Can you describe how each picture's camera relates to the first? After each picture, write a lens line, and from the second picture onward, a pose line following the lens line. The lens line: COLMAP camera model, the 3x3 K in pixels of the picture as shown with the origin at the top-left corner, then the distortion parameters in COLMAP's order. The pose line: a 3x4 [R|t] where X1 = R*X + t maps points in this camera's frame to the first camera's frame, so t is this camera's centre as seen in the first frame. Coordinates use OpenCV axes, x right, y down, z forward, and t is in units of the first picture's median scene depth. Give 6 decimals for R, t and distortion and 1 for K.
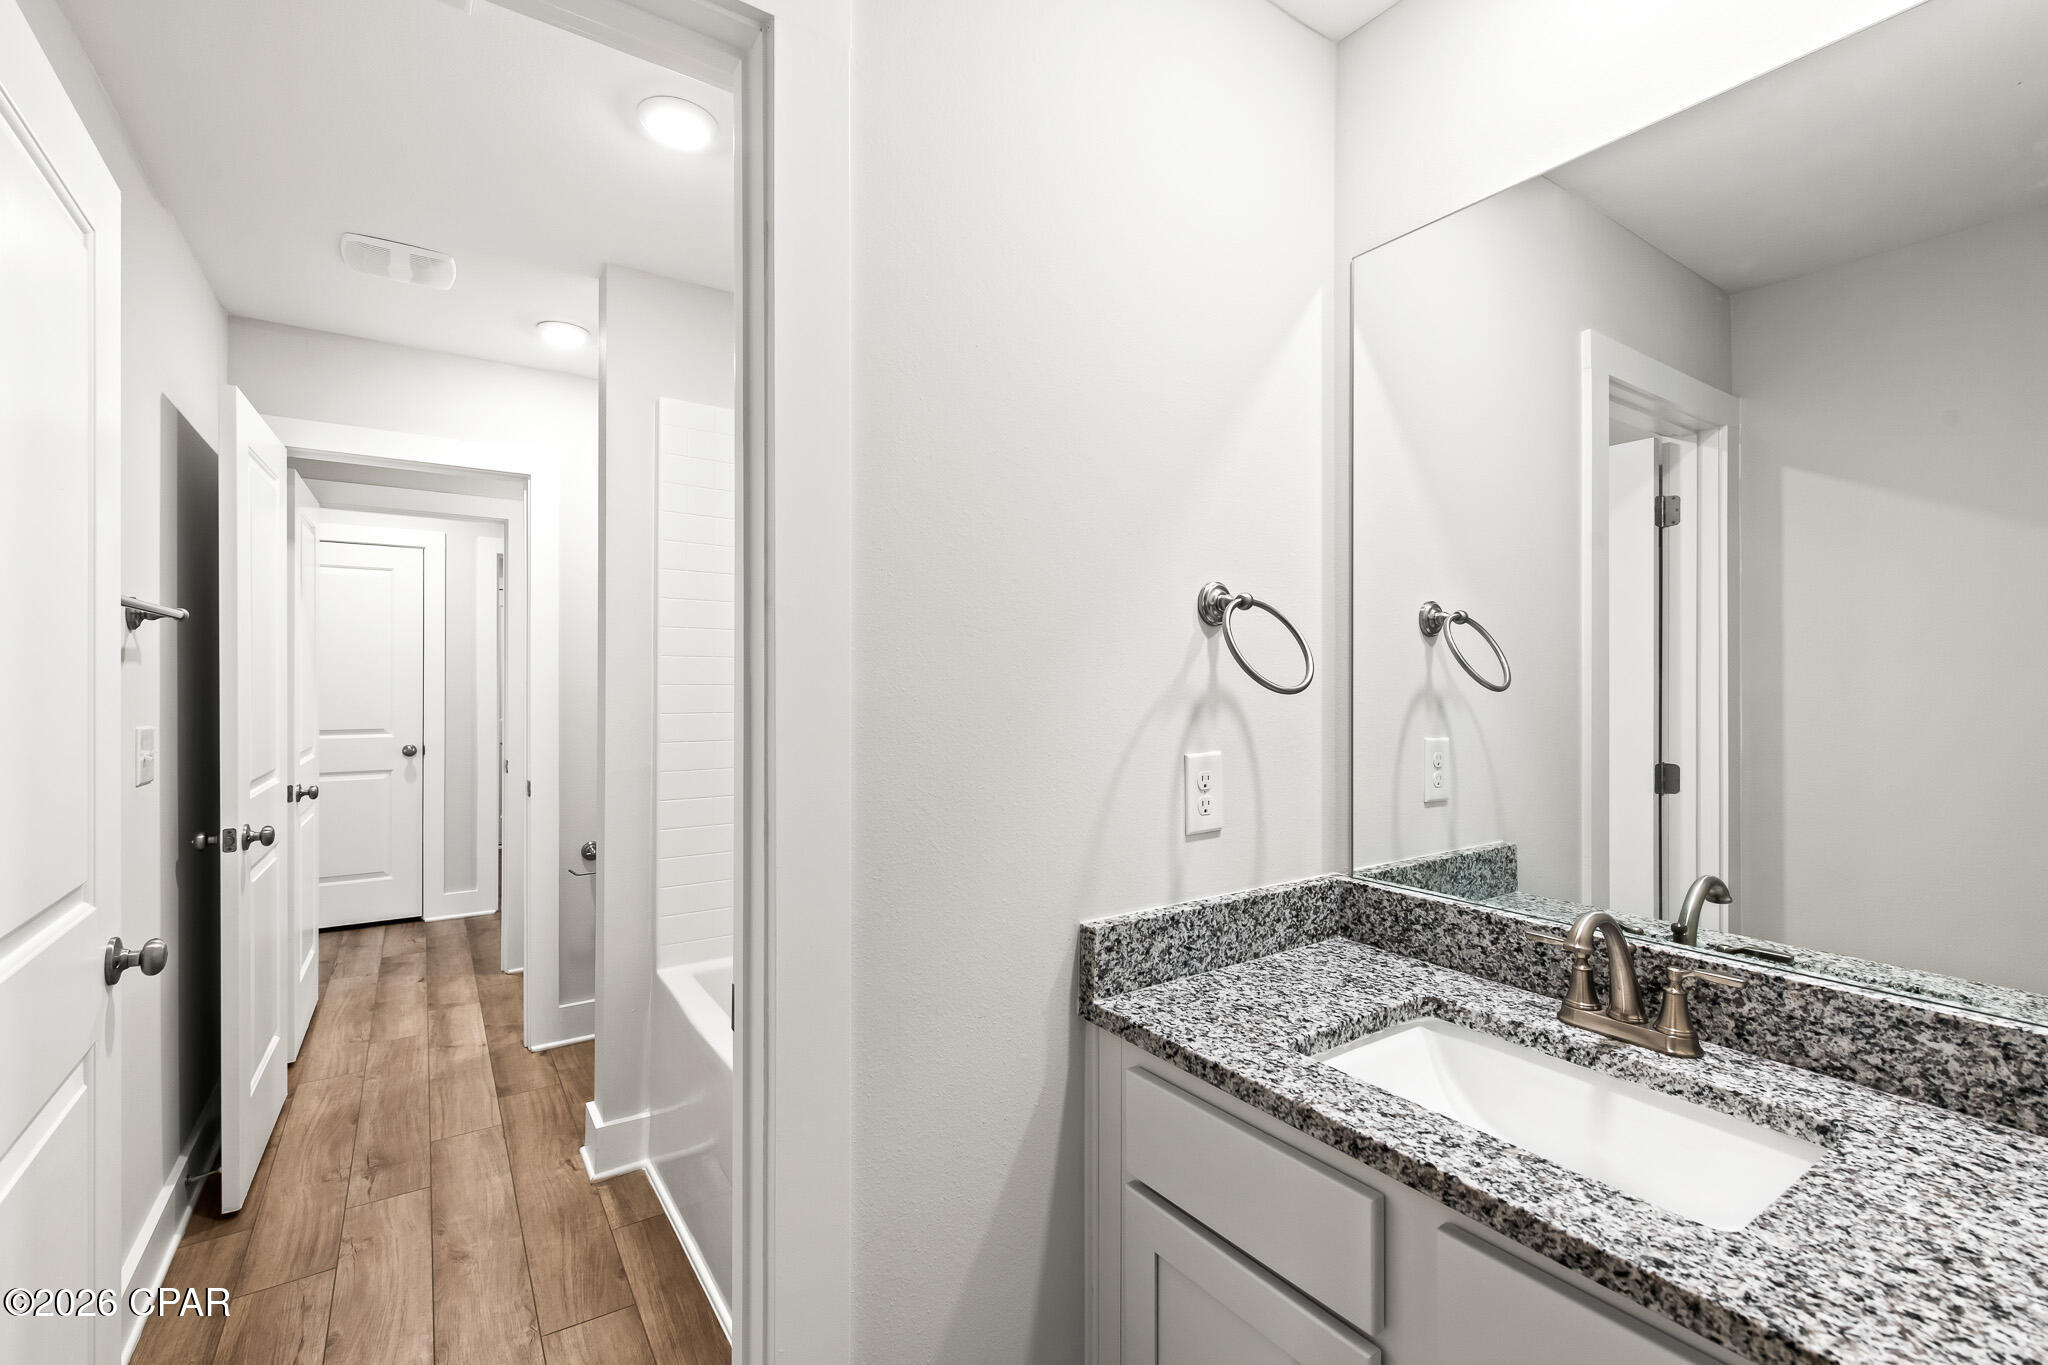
lens RADIAL K [[919.4, 0, 1027.2], [0, 919.4, 686.1], [0, 0, 1]] dist [0.017305, -0.000688]
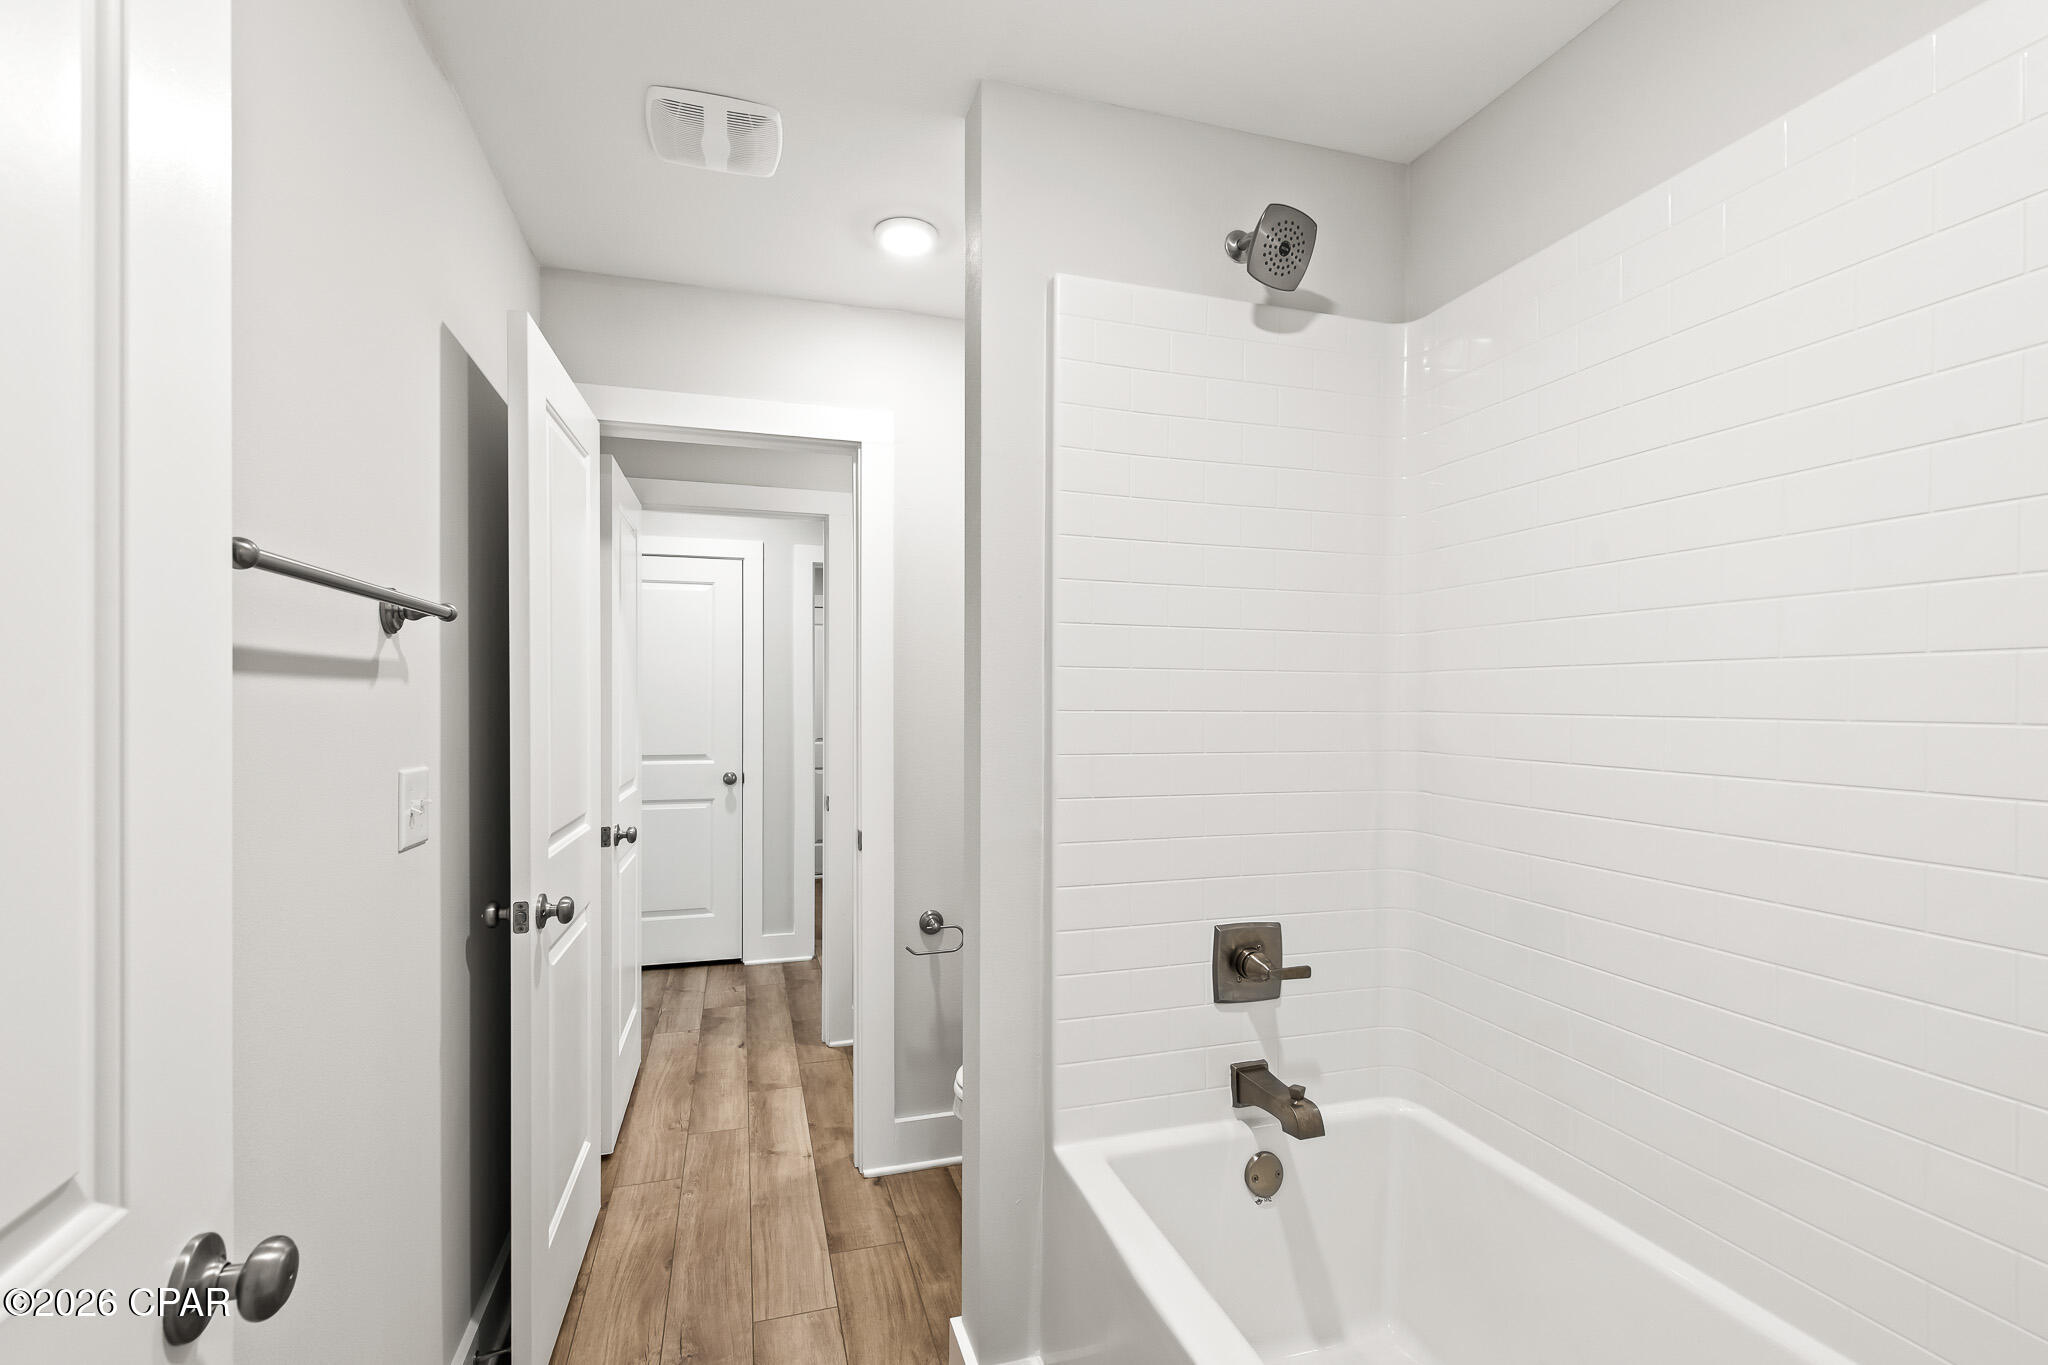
lens RADIAL K [[923.5, 0, 1027.0], [0, 923.5, 710.3], [0, 0, 1]] dist [0.021812, 0.000007]
pose [[0.961397, 0.001248, -0.275163, -0.186463], [-0.000124, 0.999992, 0.004104, -0.003348], [0.275166, -0.003911, 0.961389, 0.283457]]
